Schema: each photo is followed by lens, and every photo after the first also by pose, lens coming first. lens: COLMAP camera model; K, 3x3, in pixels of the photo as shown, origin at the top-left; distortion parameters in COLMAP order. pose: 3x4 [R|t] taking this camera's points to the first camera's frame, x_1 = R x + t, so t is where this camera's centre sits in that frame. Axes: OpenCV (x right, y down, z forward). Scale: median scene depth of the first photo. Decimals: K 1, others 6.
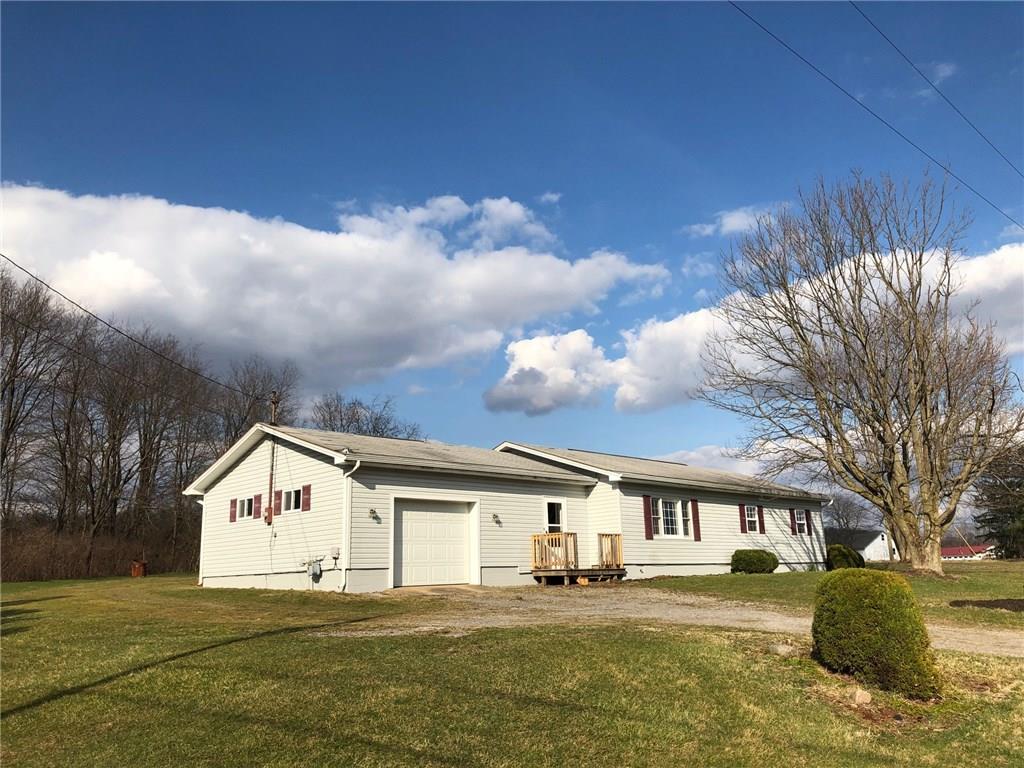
lens RADIAL K [[824.3, 0, 520.2], [0, 824.3, 383.7], [0, 0, 1]] dist [-0.003679, -0.015713]
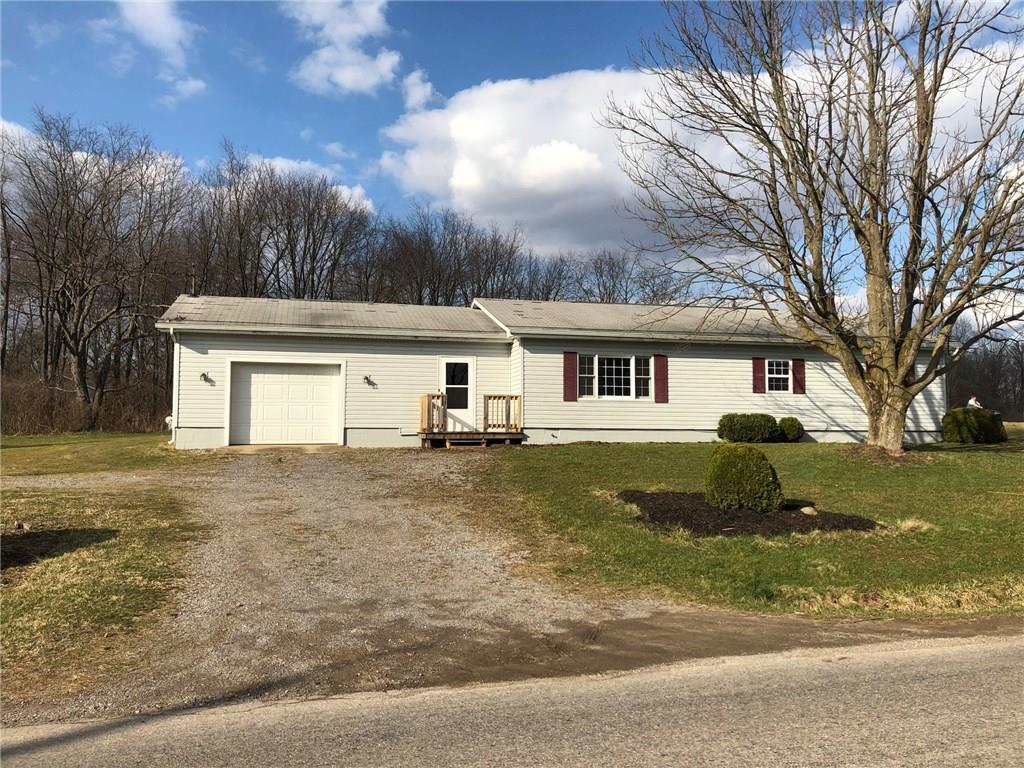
lens RADIAL K [[824.3, 0, 515.6], [0, 824.3, 376.1], [0, 0, 1]] dist [-0.003679, -0.015713]
pose [[0.858332, -0.008361, -0.513026, 0.559804], [0.093484, 0.985680, 0.140342, 0.031960], [0.504506, -0.168420, 0.846822, 0.222220]]
